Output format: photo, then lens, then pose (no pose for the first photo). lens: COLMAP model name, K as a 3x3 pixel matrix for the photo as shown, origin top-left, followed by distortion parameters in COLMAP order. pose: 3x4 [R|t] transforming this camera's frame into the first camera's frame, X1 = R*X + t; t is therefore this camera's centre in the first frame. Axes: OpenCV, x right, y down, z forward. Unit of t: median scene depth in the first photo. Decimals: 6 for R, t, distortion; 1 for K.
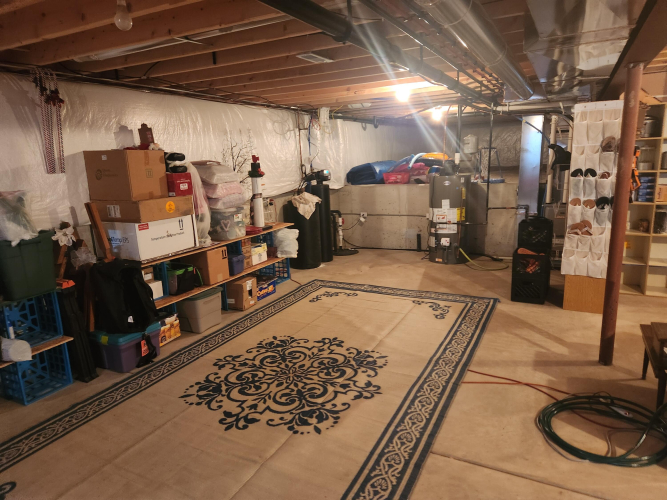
lens RADIAL K [[448.6, 0, 339.2], [0, 448.6, 255.5], [0, 0, 1]] dist [0.061895, -0.057077]
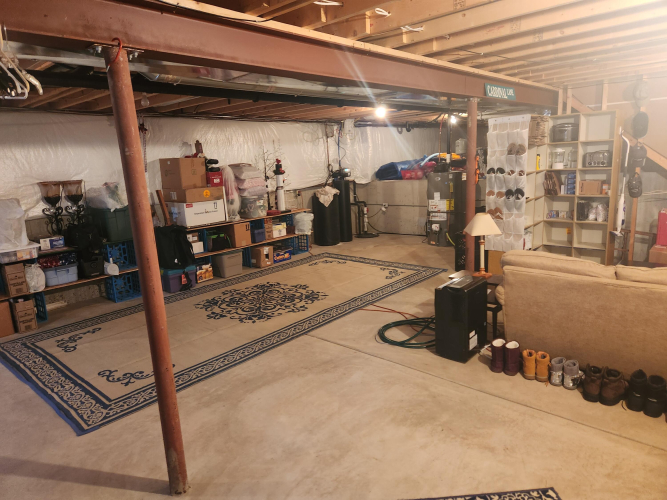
lens RADIAL K [[448.6, 0, 326.4], [0, 448.6, 246.7], [0, 0, 1]] dist [0.061895, -0.057077]
pose [[0.963384, 0.040706, -0.265018, 0.421669], [-0.043893, 0.999018, -0.006114, 0.064027], [0.264509, 0.017522, 0.964224, -0.370583]]
